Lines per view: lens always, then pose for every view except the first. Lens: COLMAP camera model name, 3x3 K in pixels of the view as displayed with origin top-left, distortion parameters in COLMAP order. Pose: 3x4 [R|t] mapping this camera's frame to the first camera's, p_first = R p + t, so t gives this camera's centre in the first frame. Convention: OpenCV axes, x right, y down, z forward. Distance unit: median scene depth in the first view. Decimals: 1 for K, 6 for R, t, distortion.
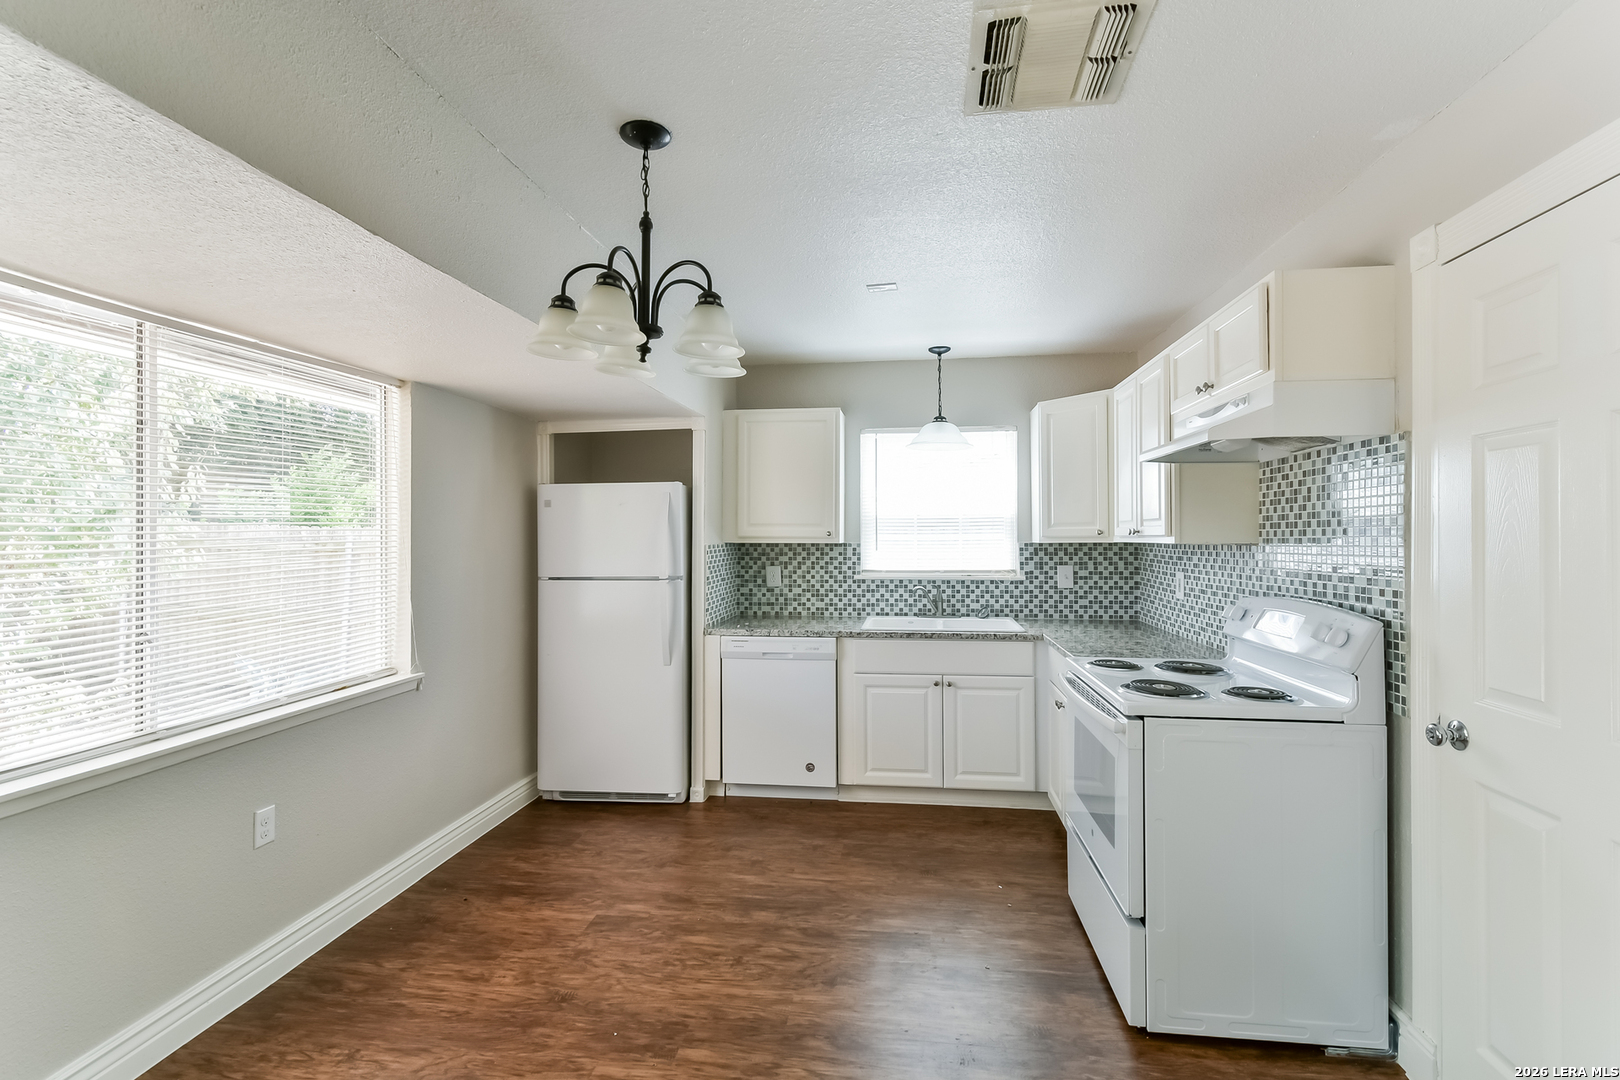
lens RADIAL K [[715.3, 0, 836.5], [0, 715.3, 535.4], [0, 0, 1]] dist [0.003997, 0.000554]
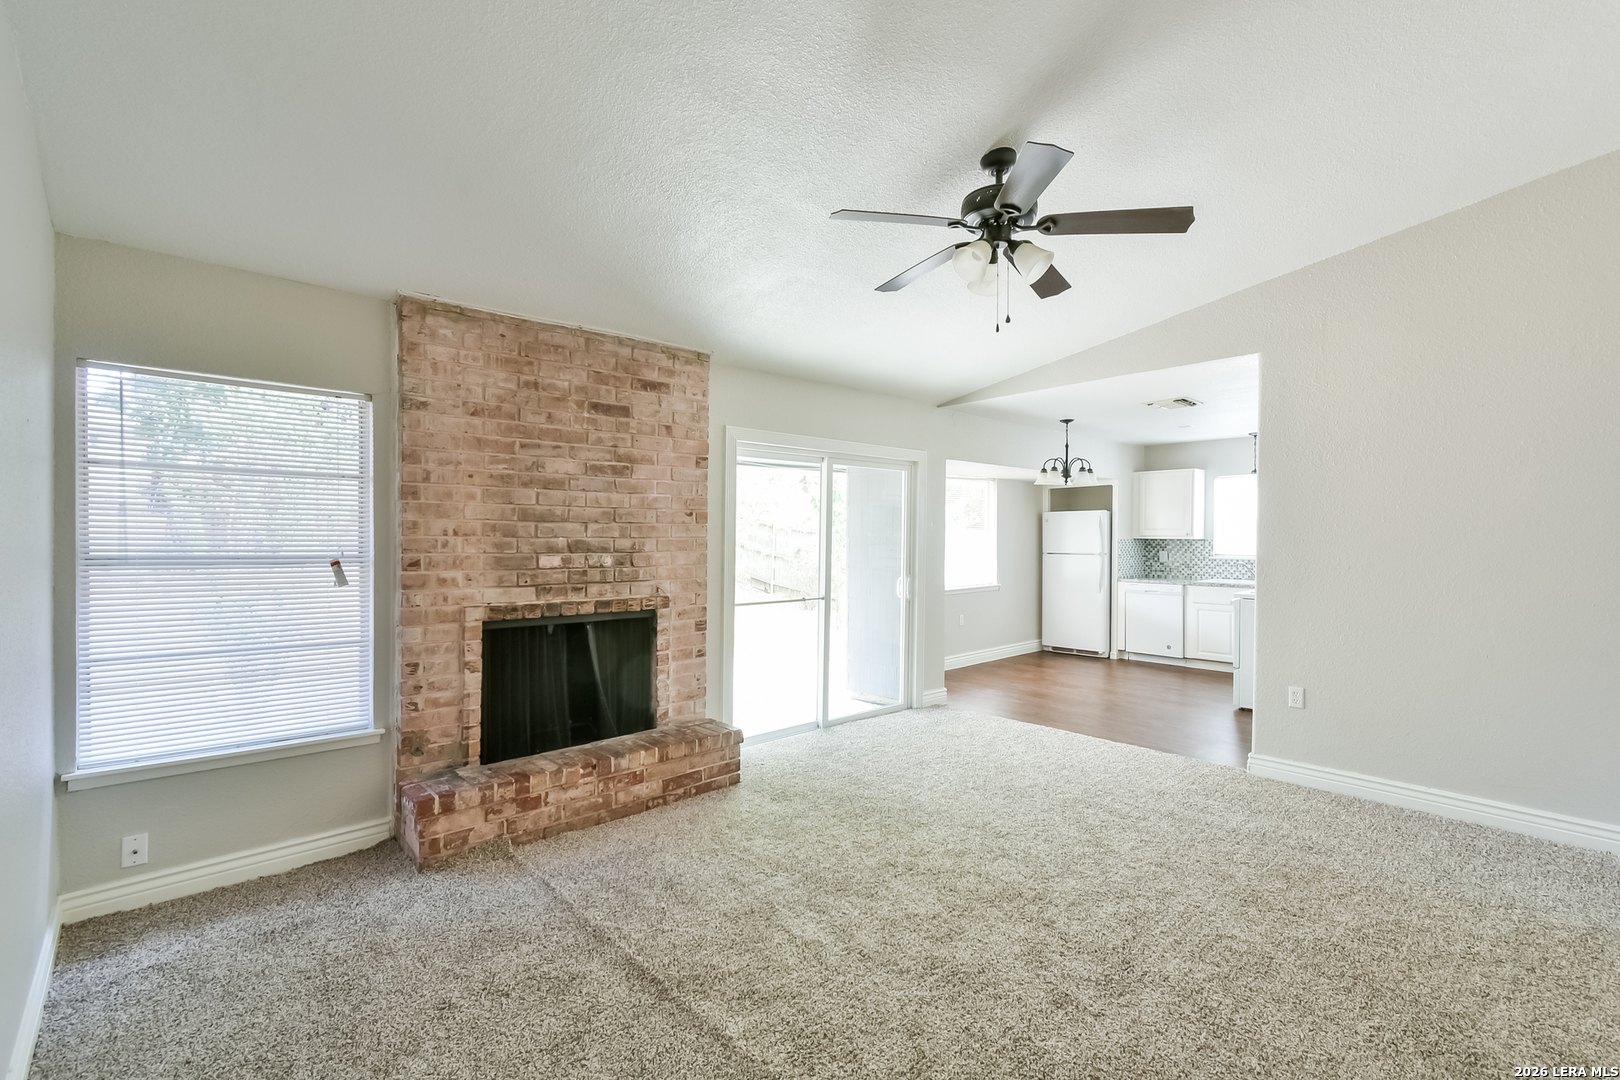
lens RADIAL K [[715.3, 0, 810.7], [0, 715.3, 541.1], [0, 0, 1]] dist [0.003997, 0.000554]
pose [[0.742249, 0.006328, -0.670094, 0.517767], [-0.000290, 0.999958, 0.009123, -0.000579], [0.670124, -0.006577, 0.742220, -1.097064]]
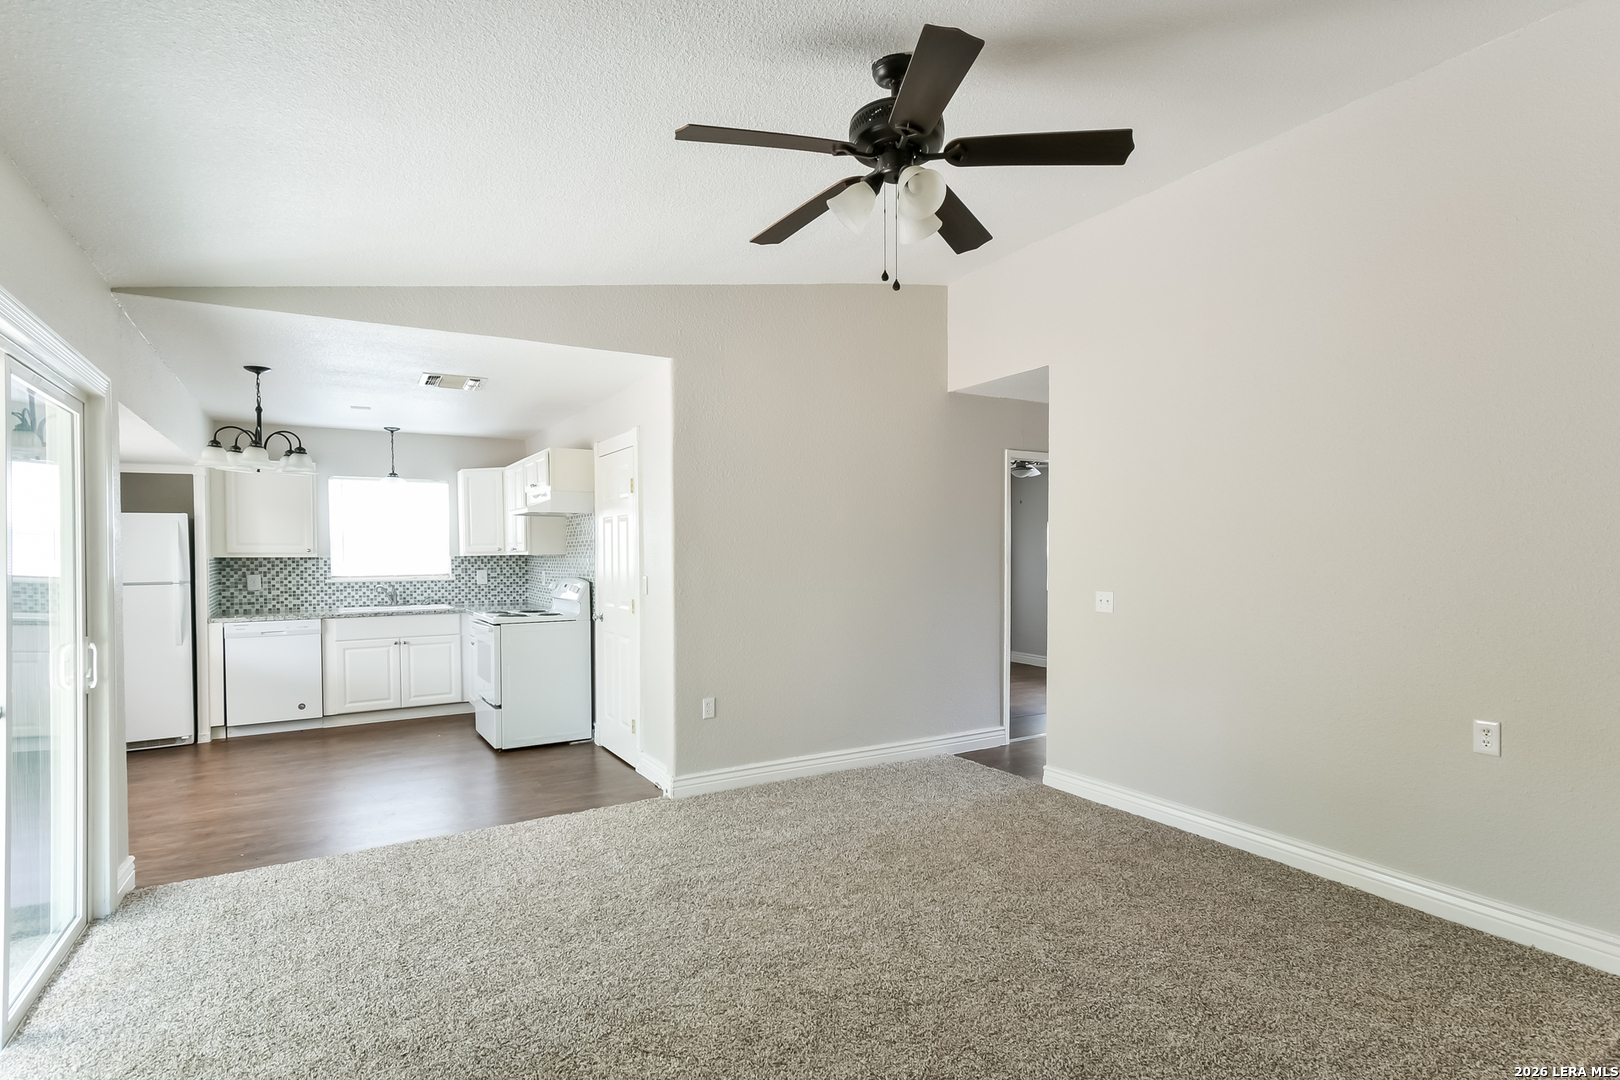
lens RADIAL K [[835.6, 0, 816.5], [0, 835.6, 569.0], [0, 0, 1]] dist [0.031811, 0.000628]
pose [[0.798205, -0.016473, 0.602160, -0.213446], [0.004969, 0.999772, 0.020763, 0.004534], [-0.602365, -0.013581, 0.798105, -0.947606]]
